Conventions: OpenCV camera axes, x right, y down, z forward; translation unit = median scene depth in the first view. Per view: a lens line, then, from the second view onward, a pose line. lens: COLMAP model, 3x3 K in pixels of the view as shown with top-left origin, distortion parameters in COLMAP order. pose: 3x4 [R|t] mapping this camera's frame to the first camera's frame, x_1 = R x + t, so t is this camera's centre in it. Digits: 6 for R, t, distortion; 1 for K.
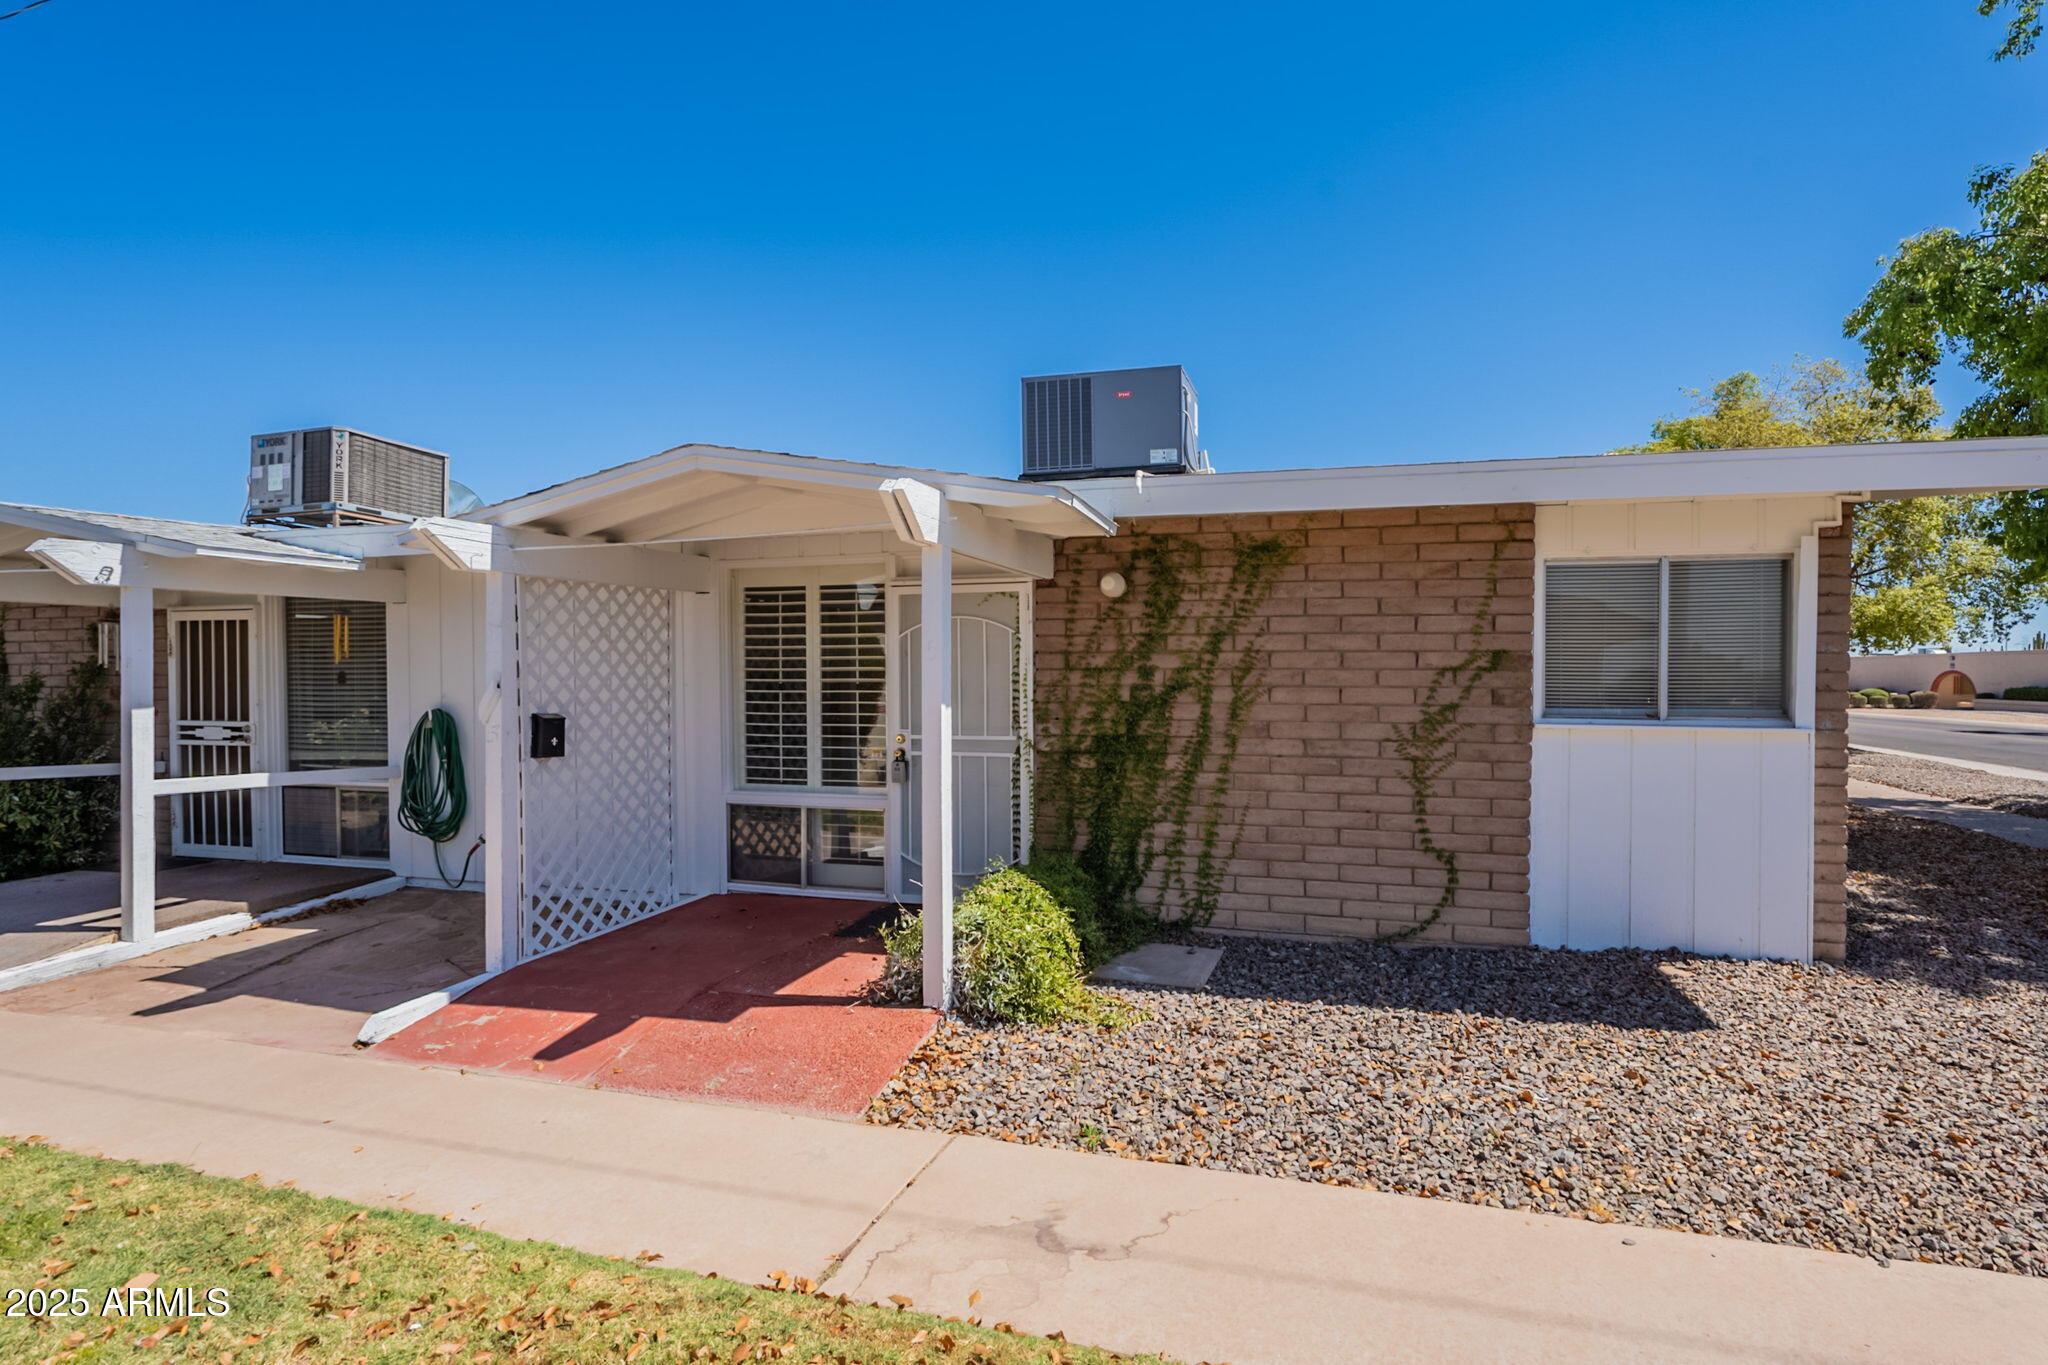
lens RADIAL K [[892.9, 0, 1081.1], [0, 892.9, 676.2], [0, 0, 1]] dist [-0.002481, 0.000250]
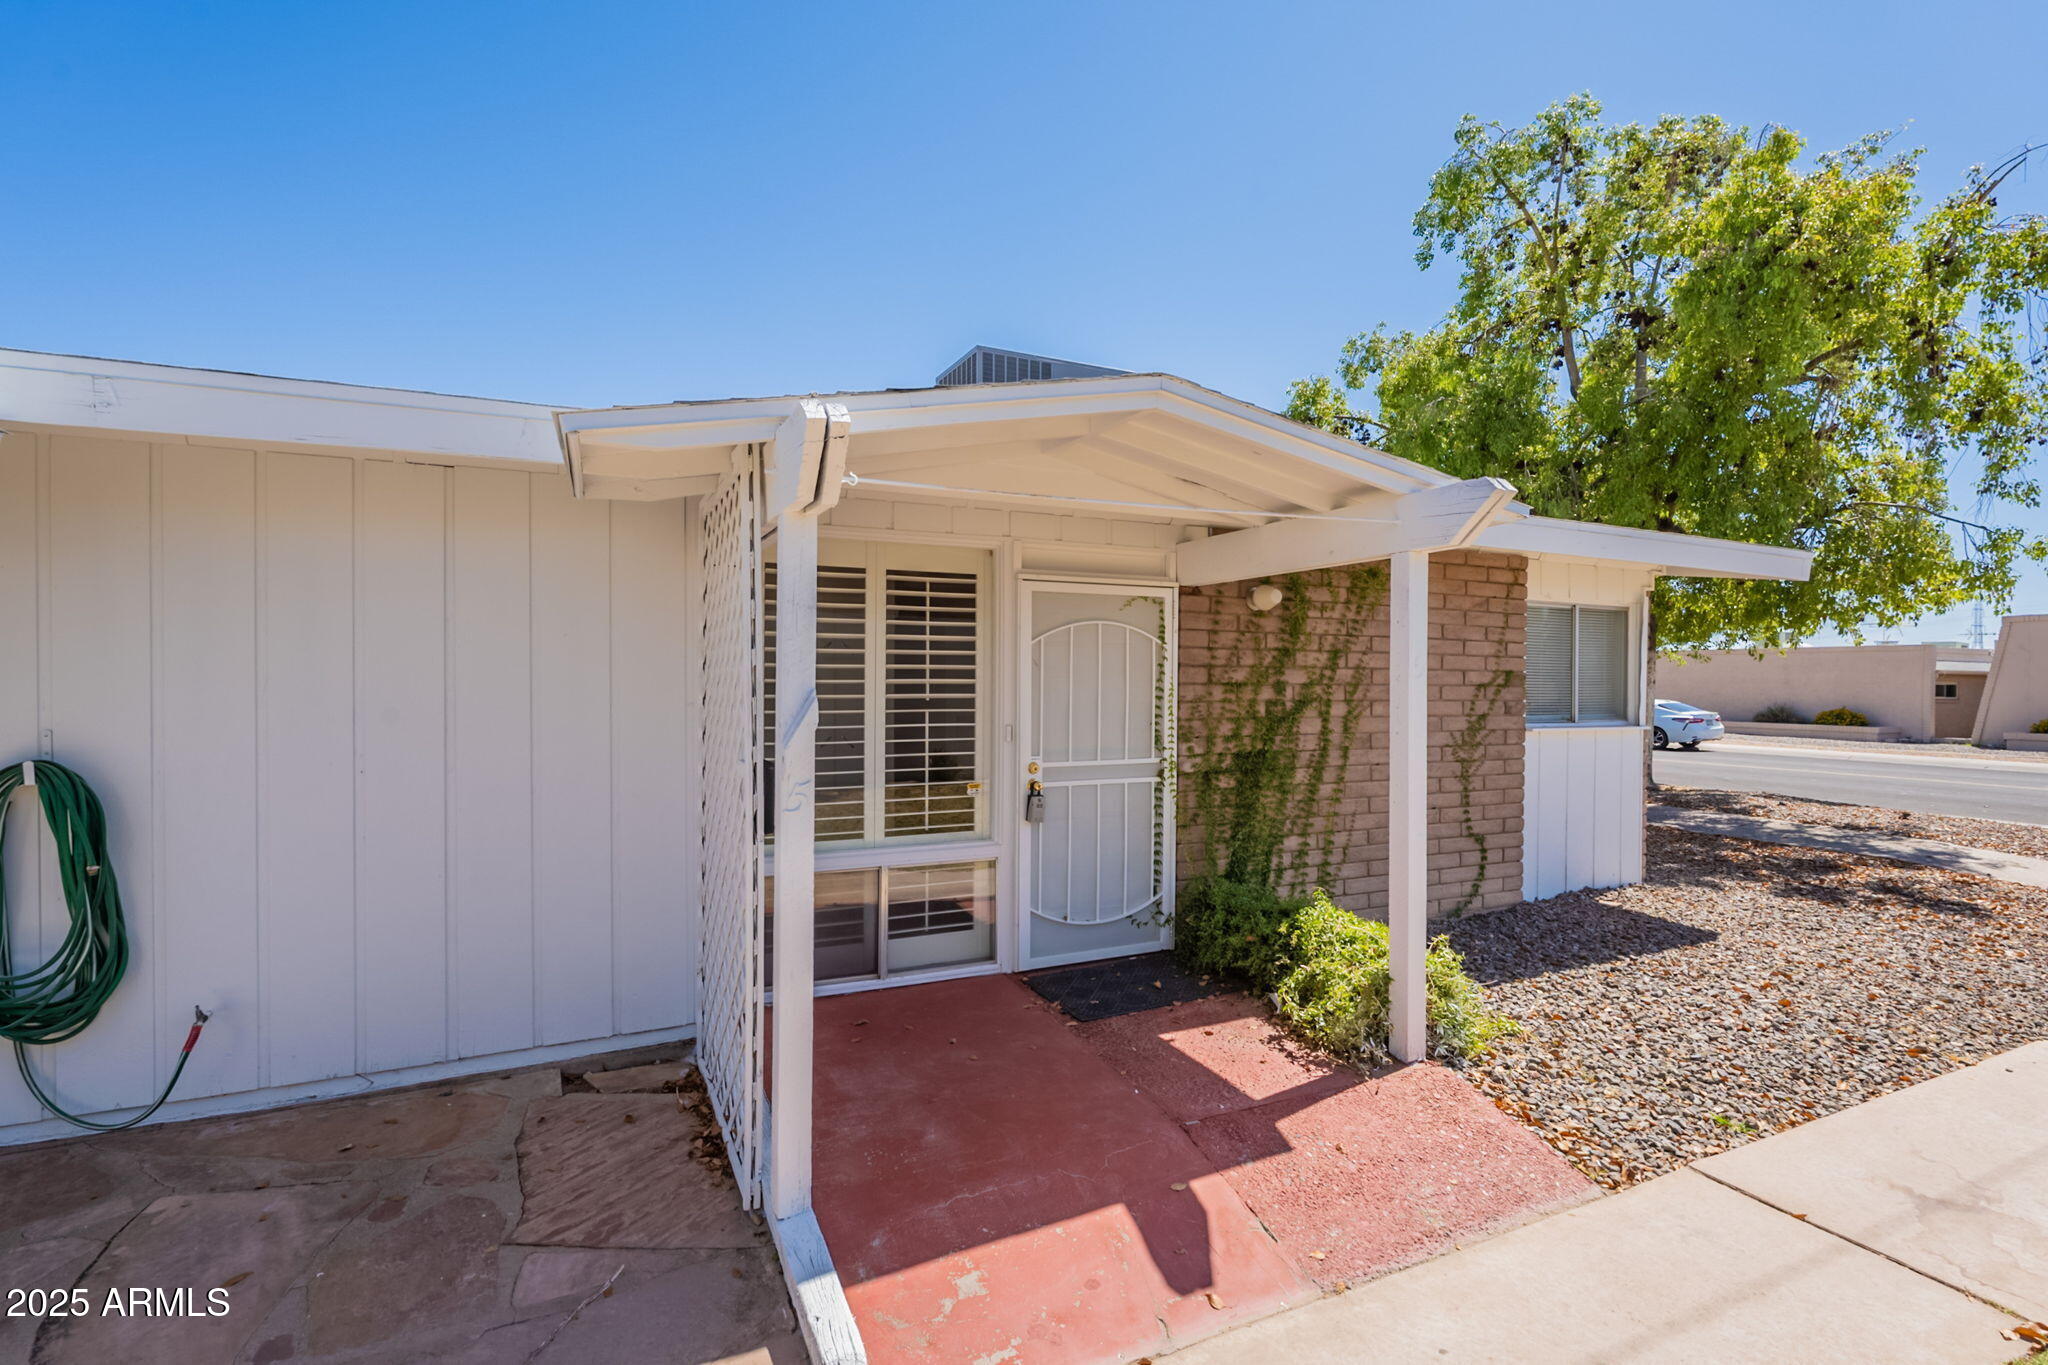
lens RADIAL K [[892.9, 0, 1021.9], [0, 892.9, 680.6], [0, 0, 1]] dist [-0.002481, 0.000250]
pose [[0.786890, 0.004012, 0.617080, -0.776854], [-0.004718, 0.999989, -0.000484, -0.010247], [-0.617075, -0.002531, 0.786900, 0.398421]]
